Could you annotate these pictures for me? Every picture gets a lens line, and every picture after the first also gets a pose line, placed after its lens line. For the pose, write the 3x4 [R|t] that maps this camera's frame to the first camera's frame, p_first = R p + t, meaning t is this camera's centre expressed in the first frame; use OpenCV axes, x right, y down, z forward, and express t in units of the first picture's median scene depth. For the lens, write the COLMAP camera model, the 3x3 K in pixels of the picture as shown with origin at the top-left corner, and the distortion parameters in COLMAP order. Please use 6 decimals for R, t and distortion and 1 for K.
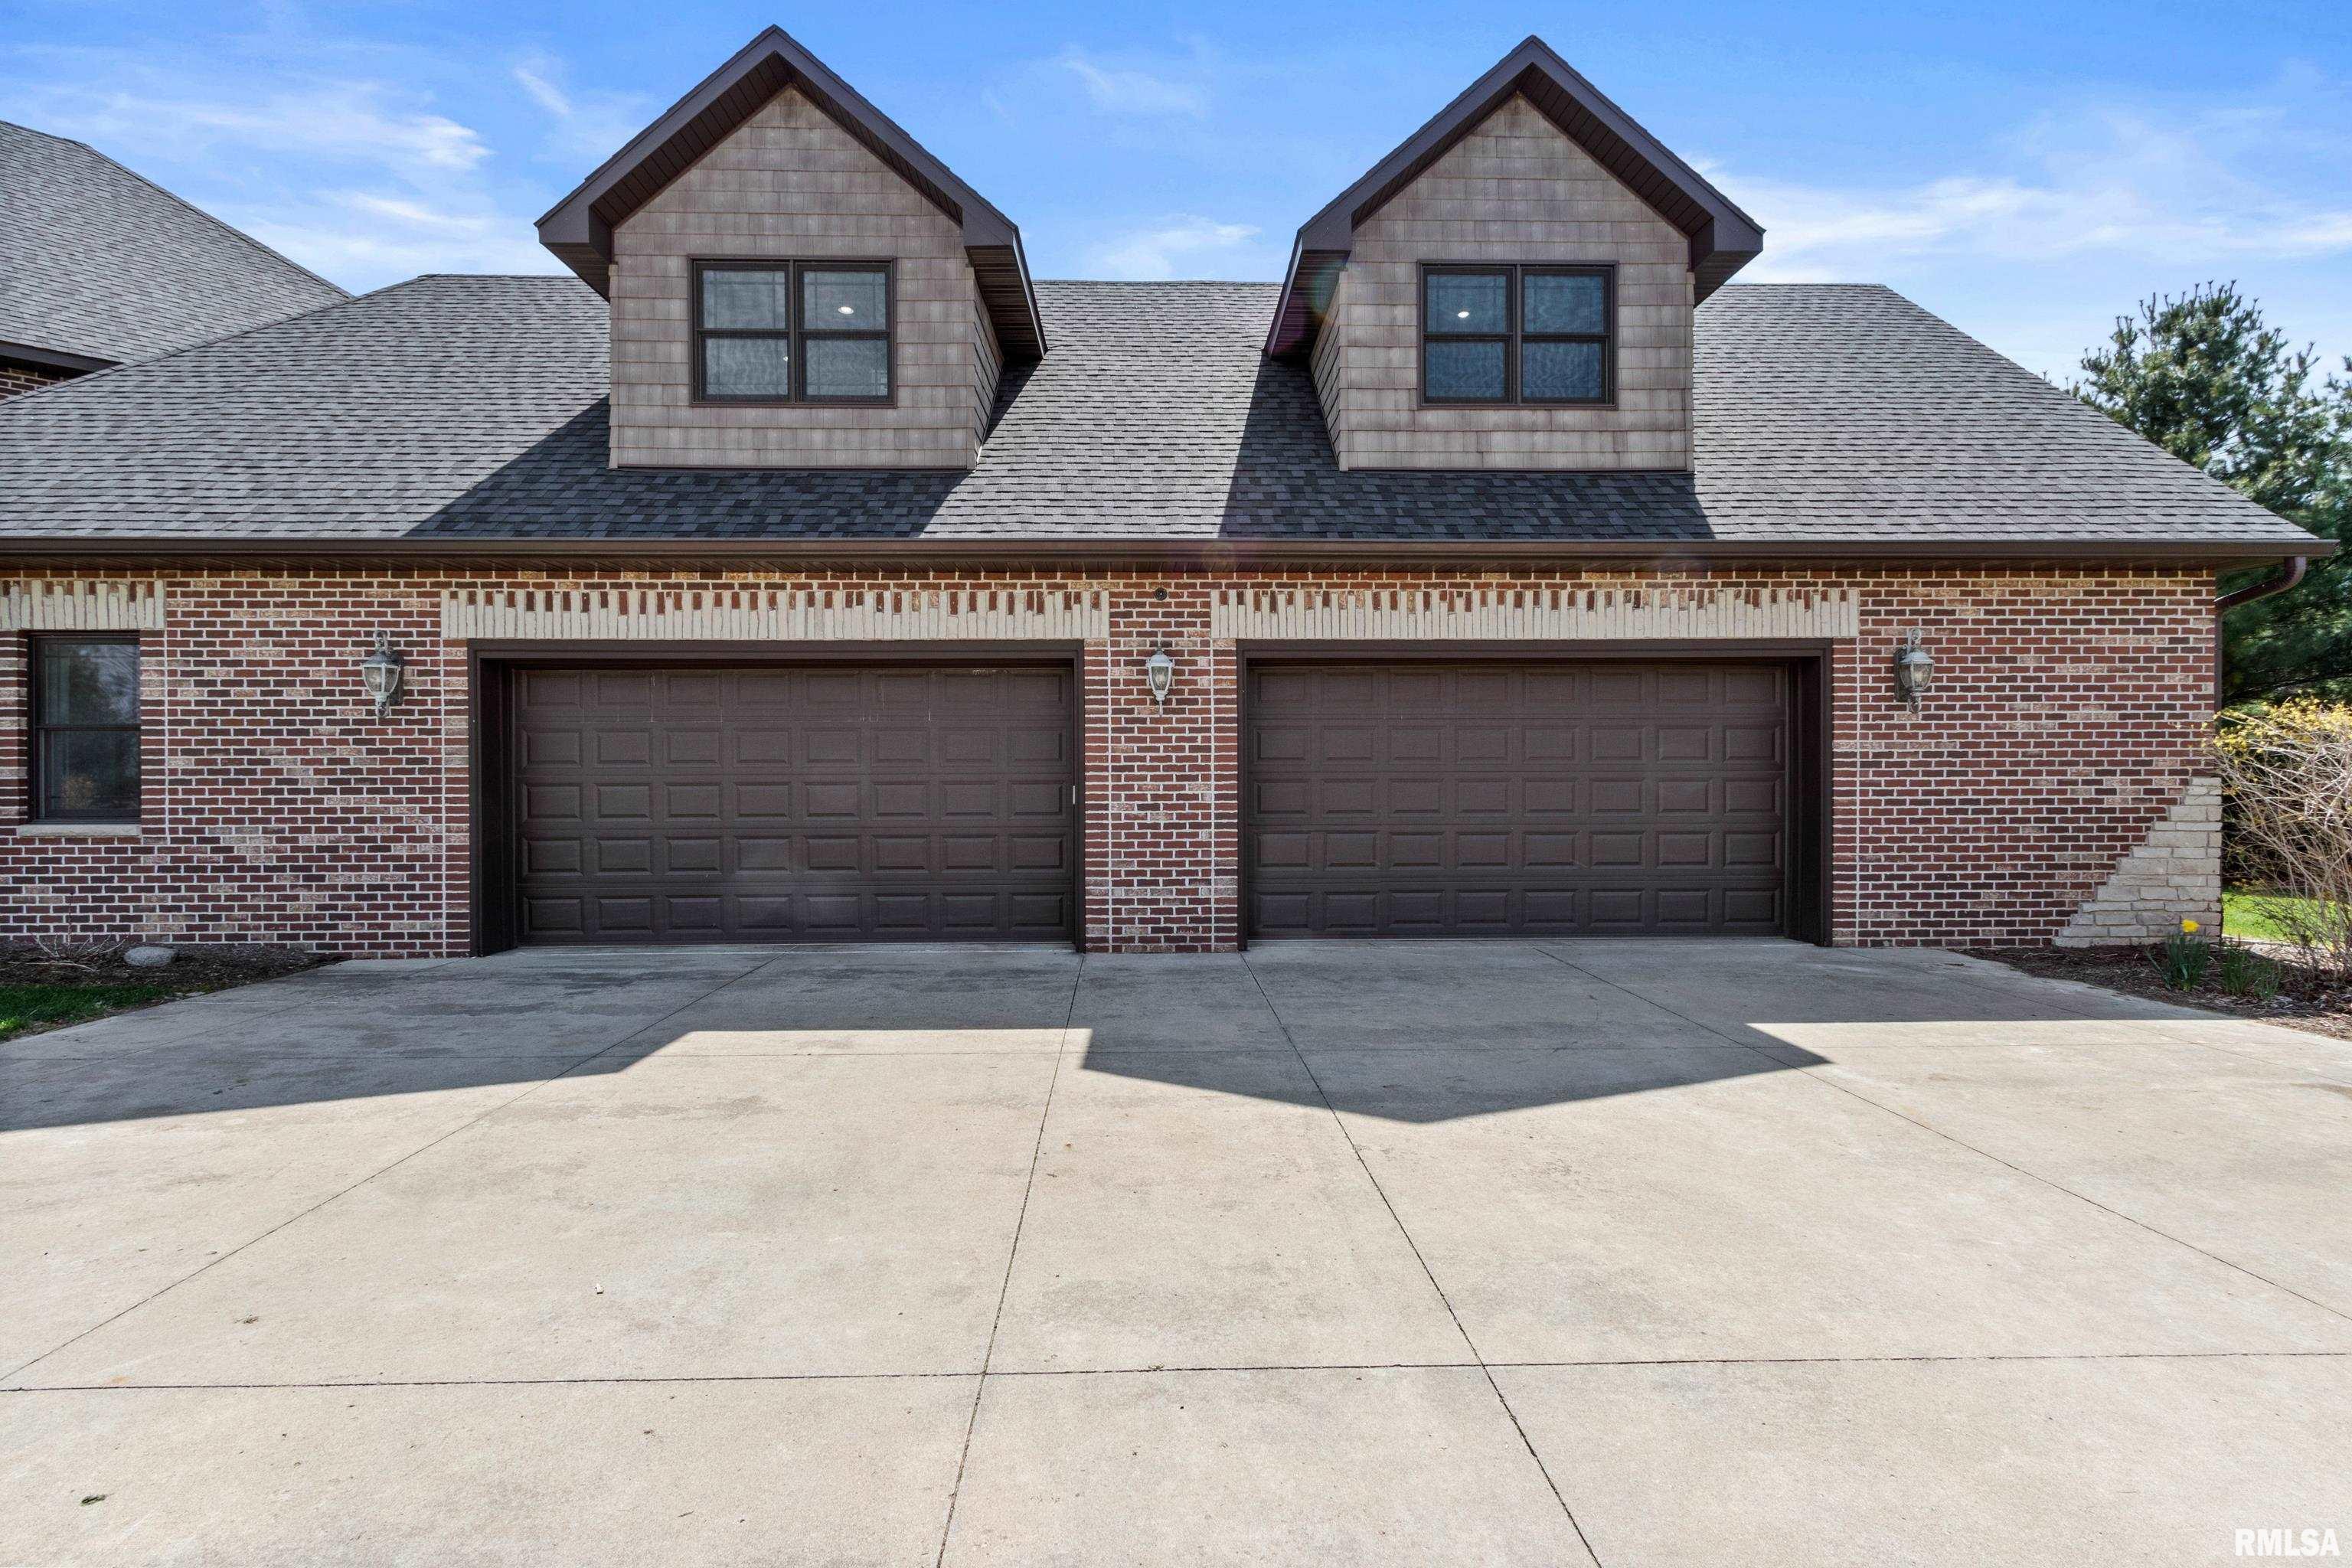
lens RADIAL K [[1110.9, 0, 1158.2], [0, 1110.9, 771.2], [0, 0, 1]] dist [0.004105, -0.001774]
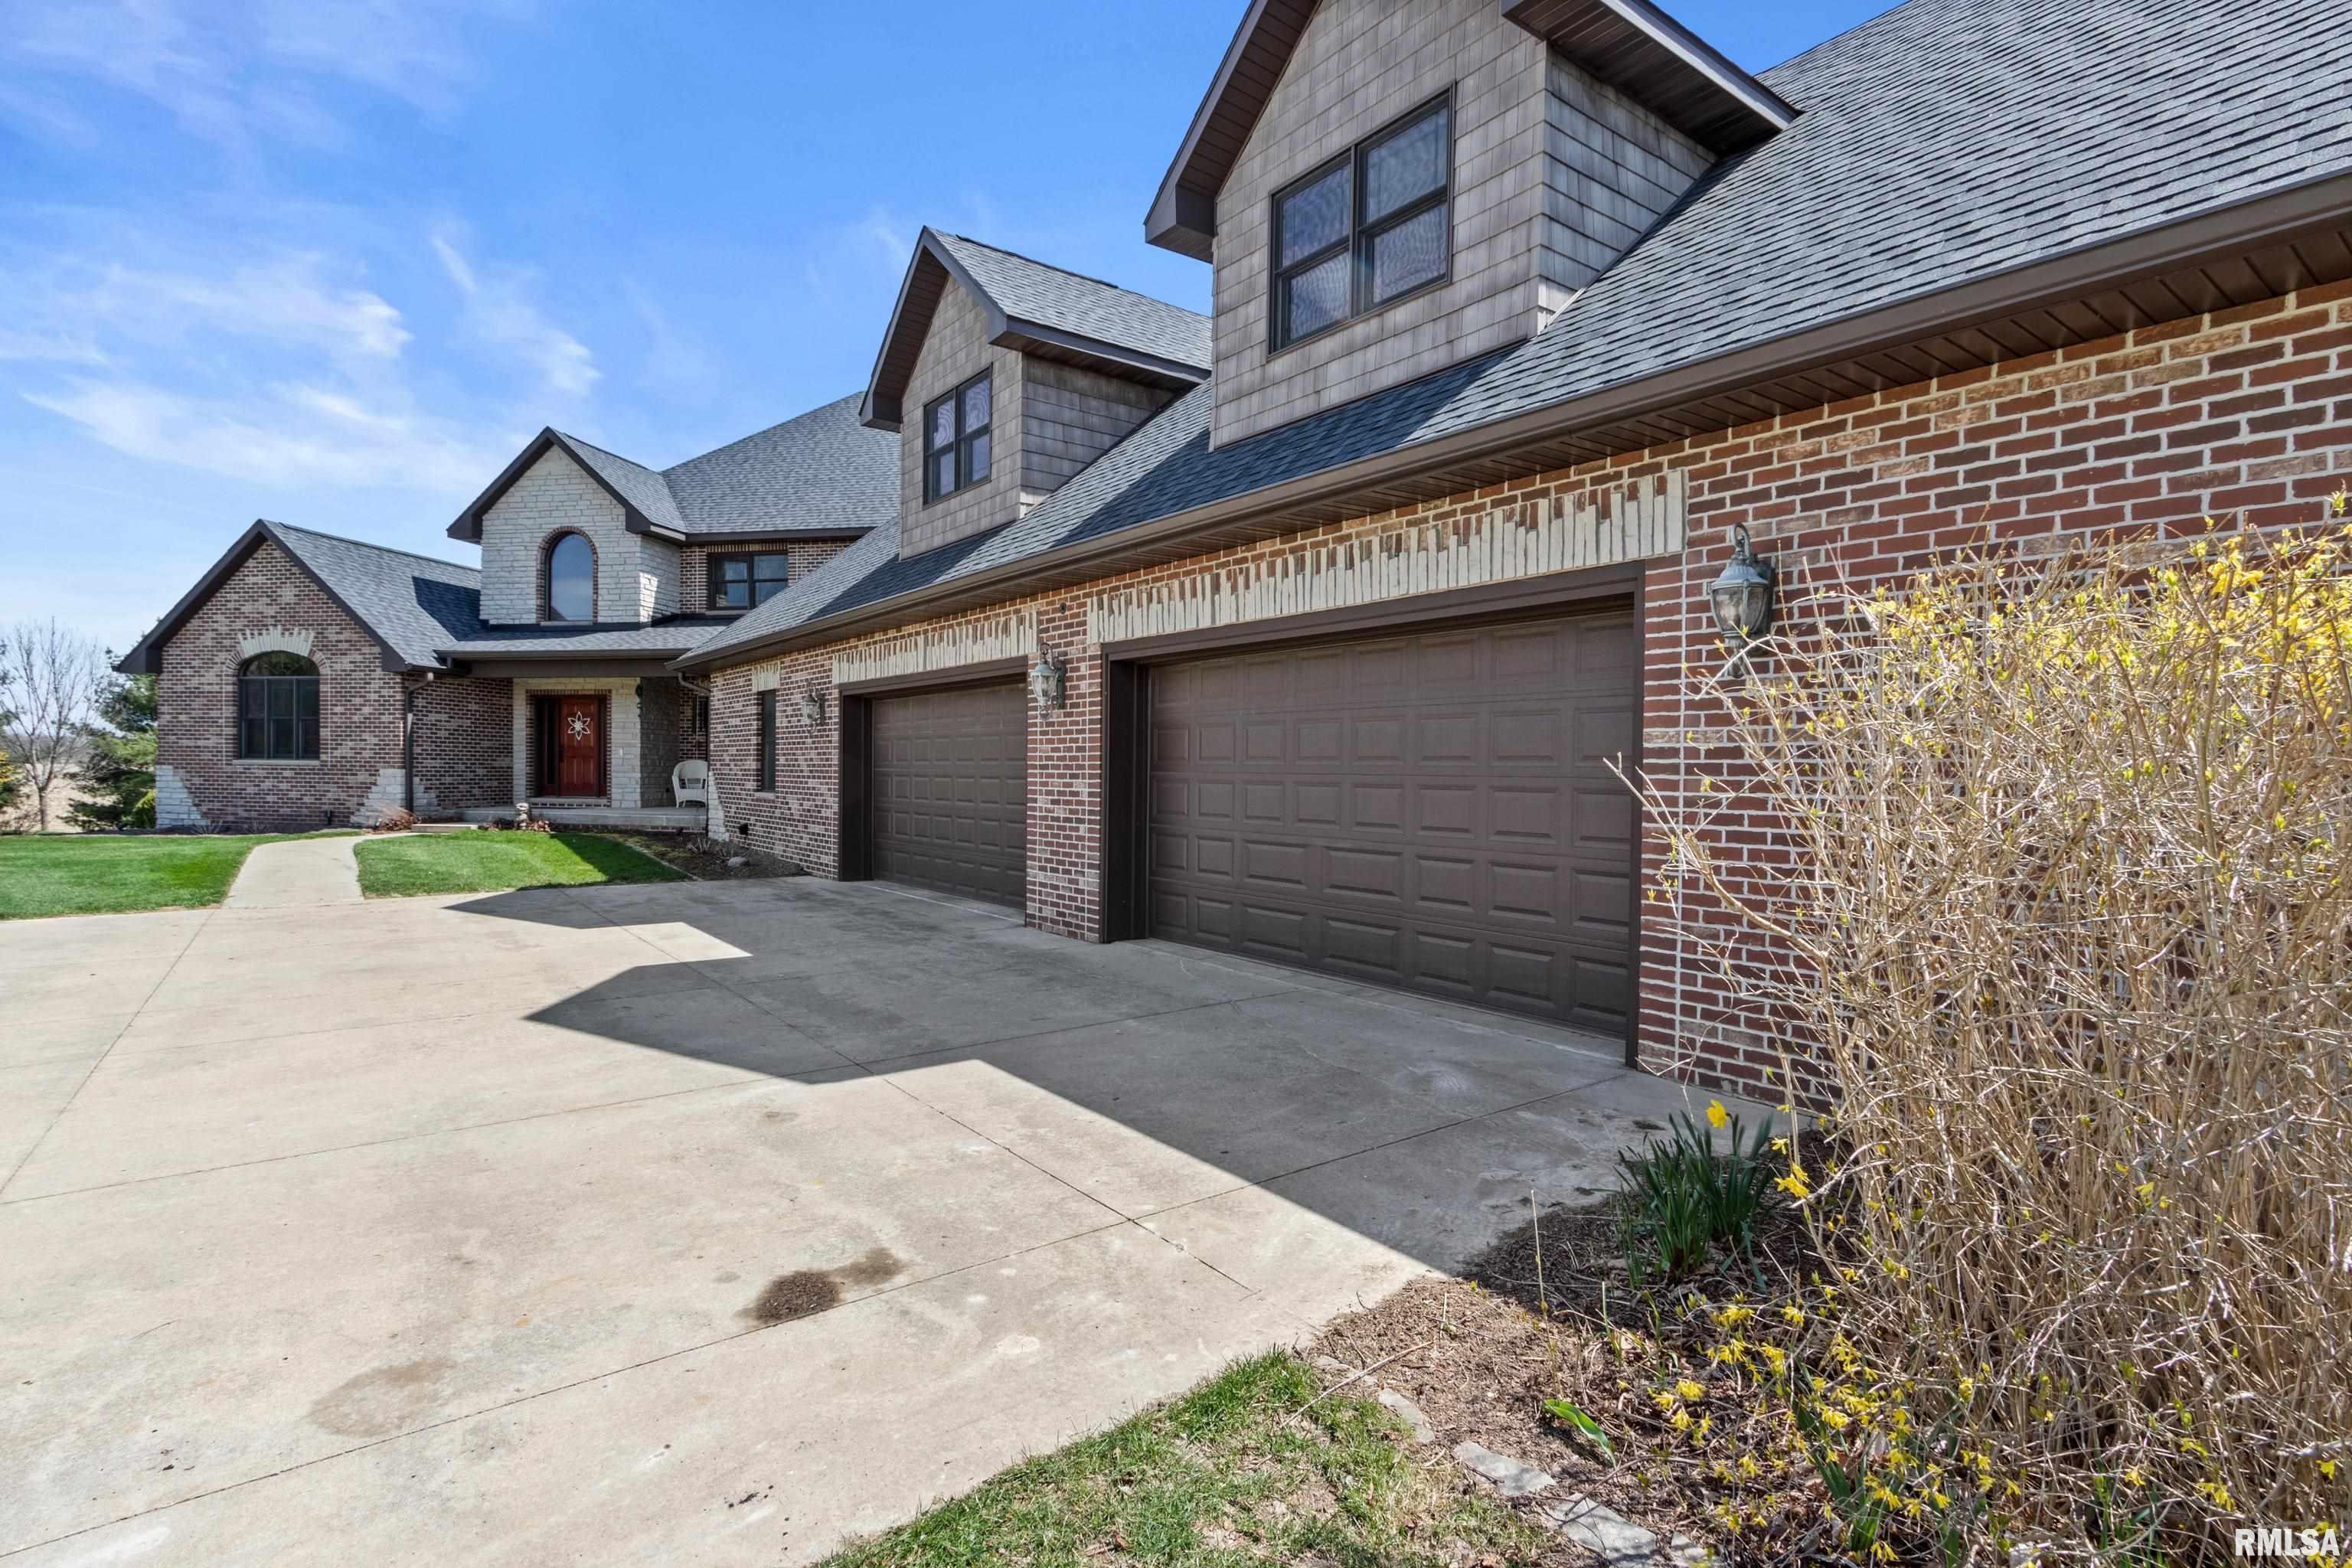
lens RADIAL K [[1110.9, 0, 1154.6], [0, 1110.9, 787.6], [0, 0, 1]] dist [0.004105, -0.001774]
pose [[0.580073, 0.022386, -0.814257, 0.946439], [-0.014881, 0.999747, 0.016885, -0.002210], [0.814428, 0.002322, 0.580259, 0.434443]]
